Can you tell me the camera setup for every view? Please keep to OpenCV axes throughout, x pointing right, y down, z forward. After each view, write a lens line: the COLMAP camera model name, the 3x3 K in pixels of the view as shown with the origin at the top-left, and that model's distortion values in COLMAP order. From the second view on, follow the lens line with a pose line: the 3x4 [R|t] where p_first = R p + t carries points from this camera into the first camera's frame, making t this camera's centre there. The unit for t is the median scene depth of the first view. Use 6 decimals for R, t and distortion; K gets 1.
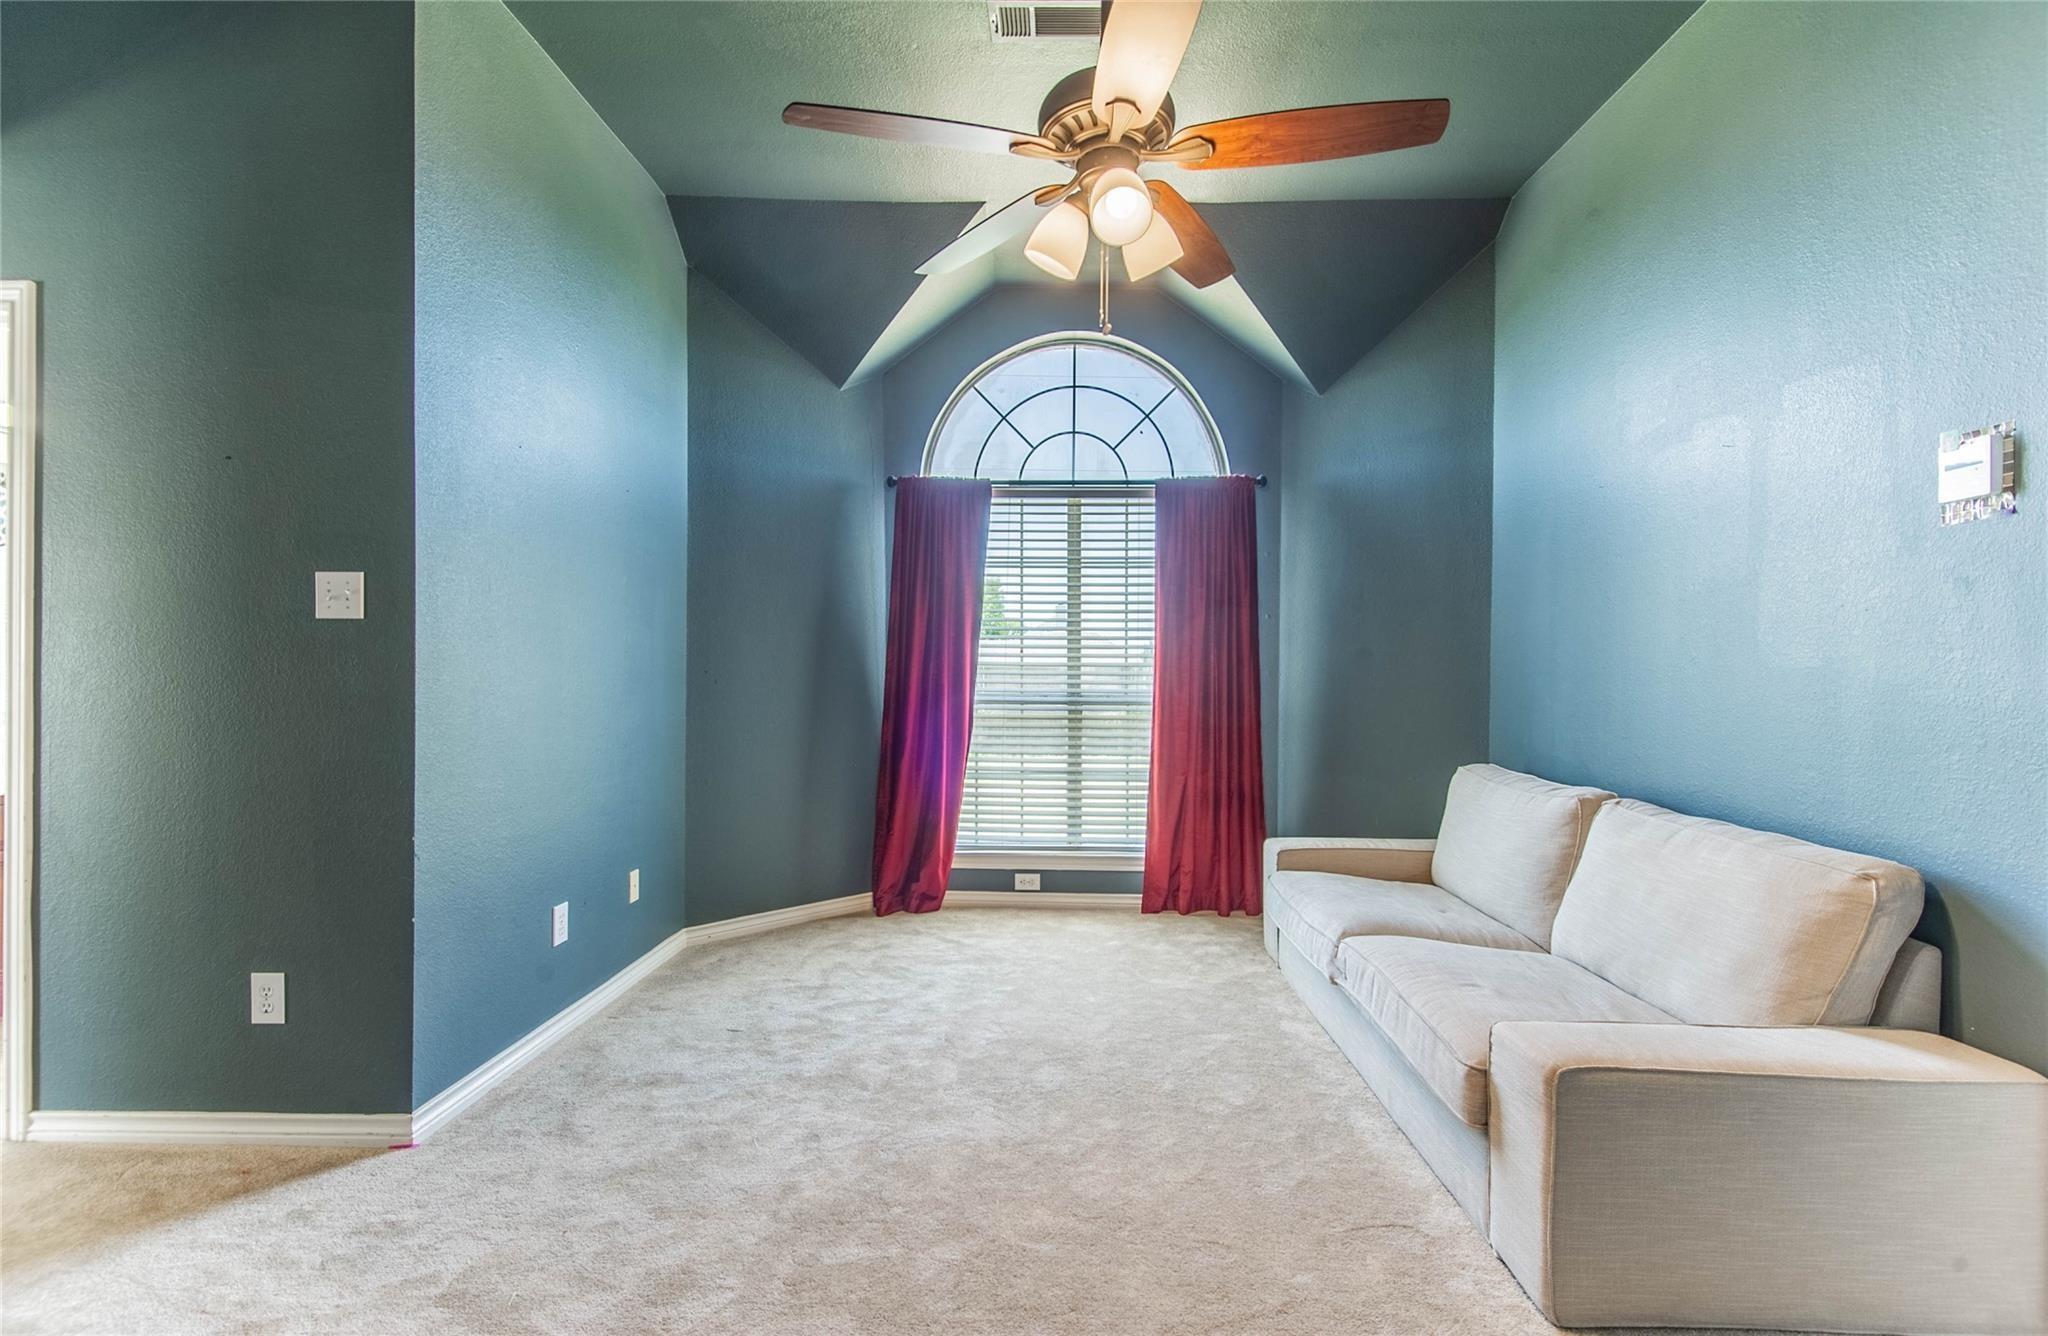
lens RADIAL K [[966.7, 0, 1024.0], [0, 966.7, 668.0], [0, 0, 1]] dist [0.056358, -0.038316]
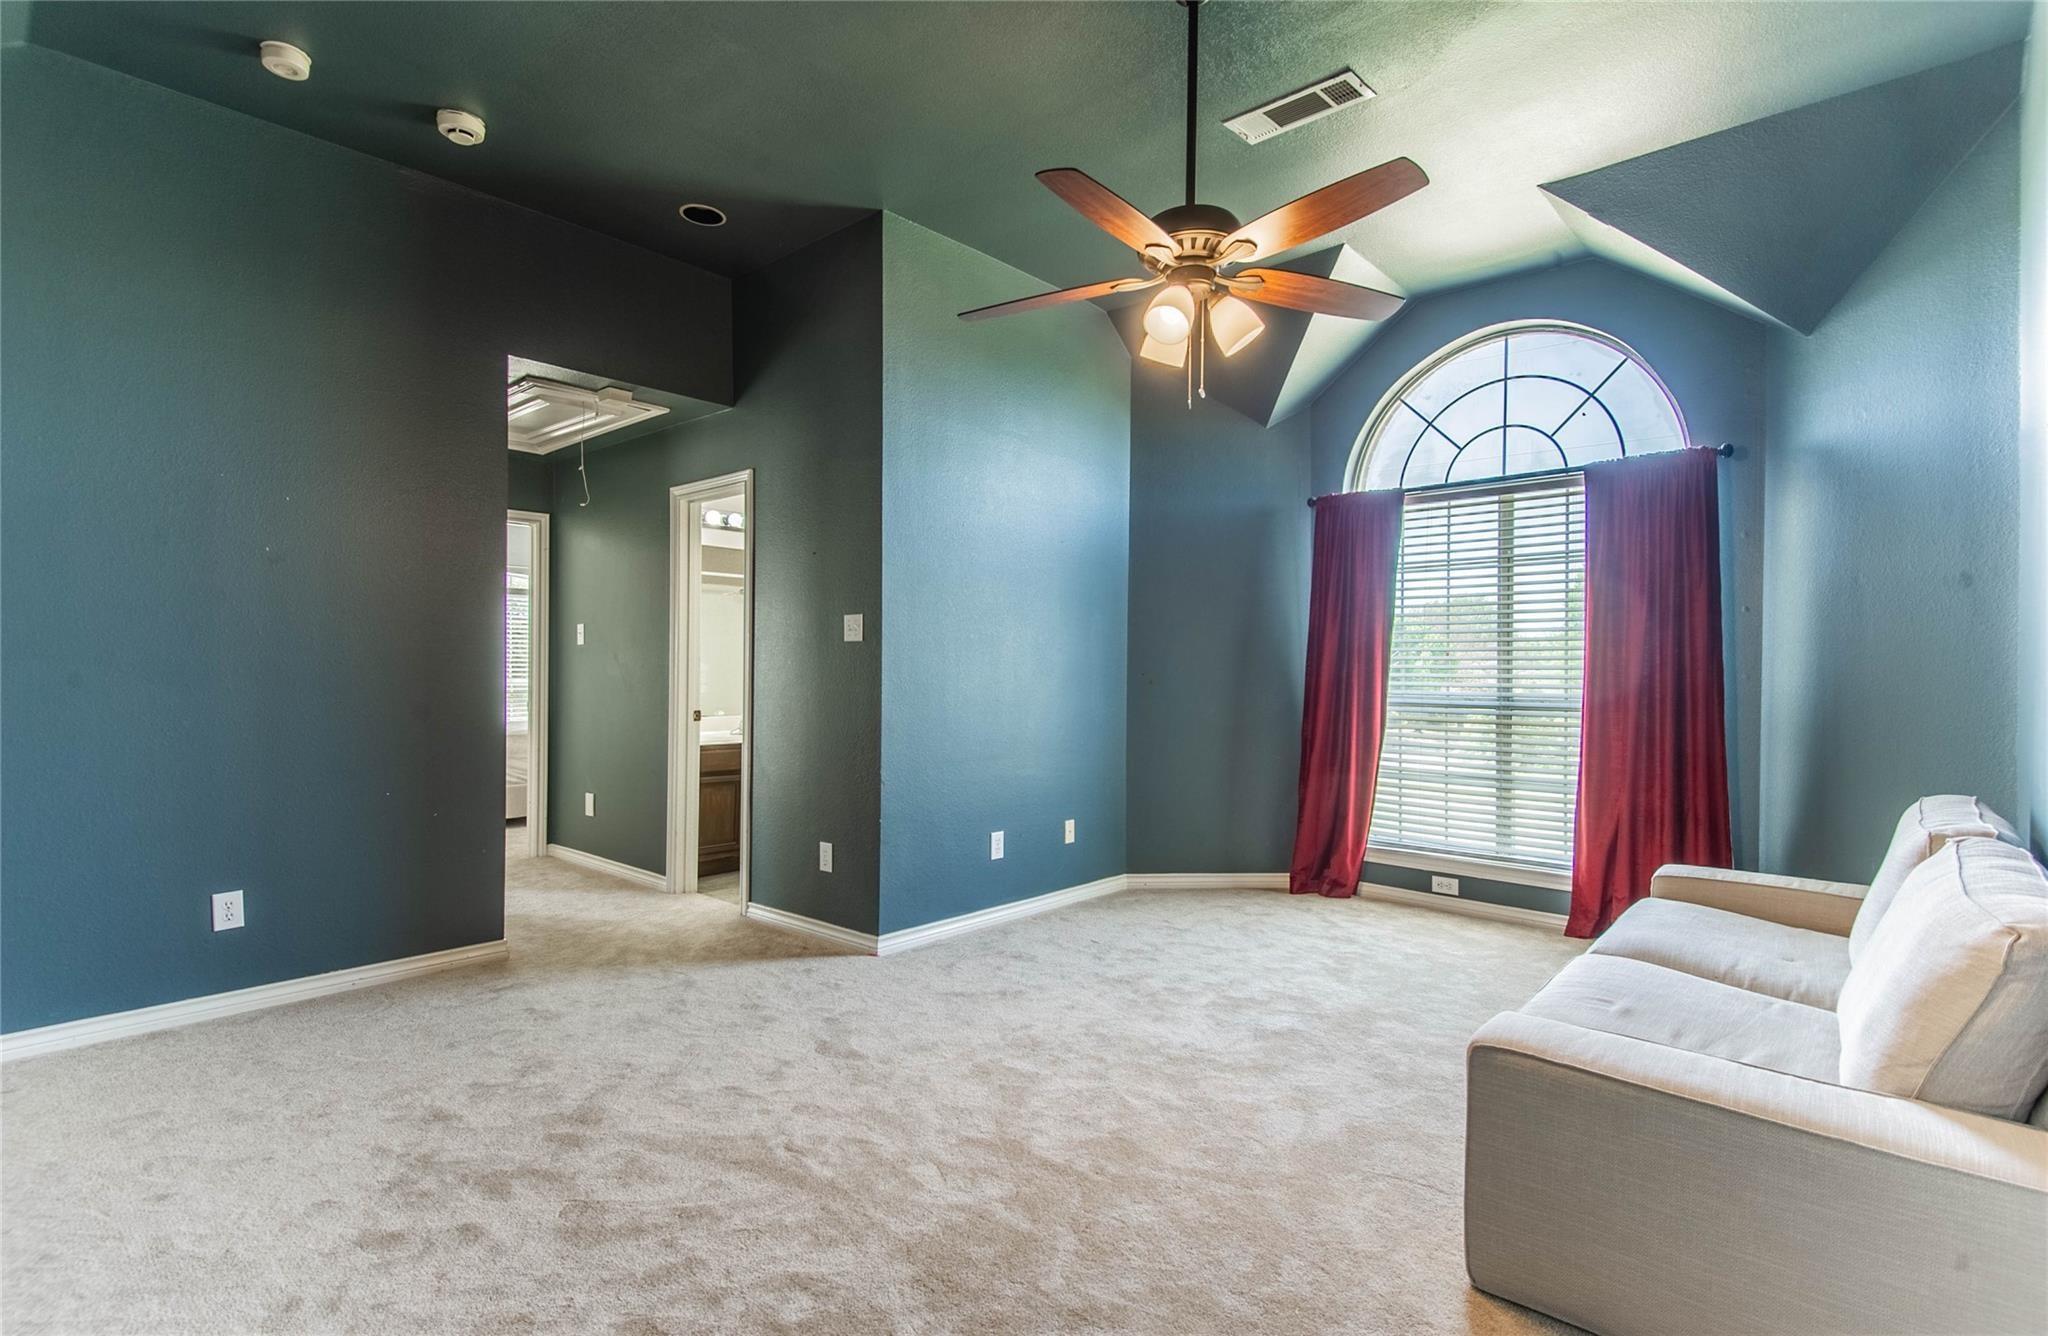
lens RADIAL K [[966.7, 0, 1024.0], [0, 966.7, 668.0], [0, 0, 1]] dist [0.056358, -0.038316]
pose [[0.759603, -0.002639, -0.650381, 0.337489], [-0.001241, 0.999984, -0.005507, 0.002865], [0.650386, 0.004990, 0.759588, -0.049544]]
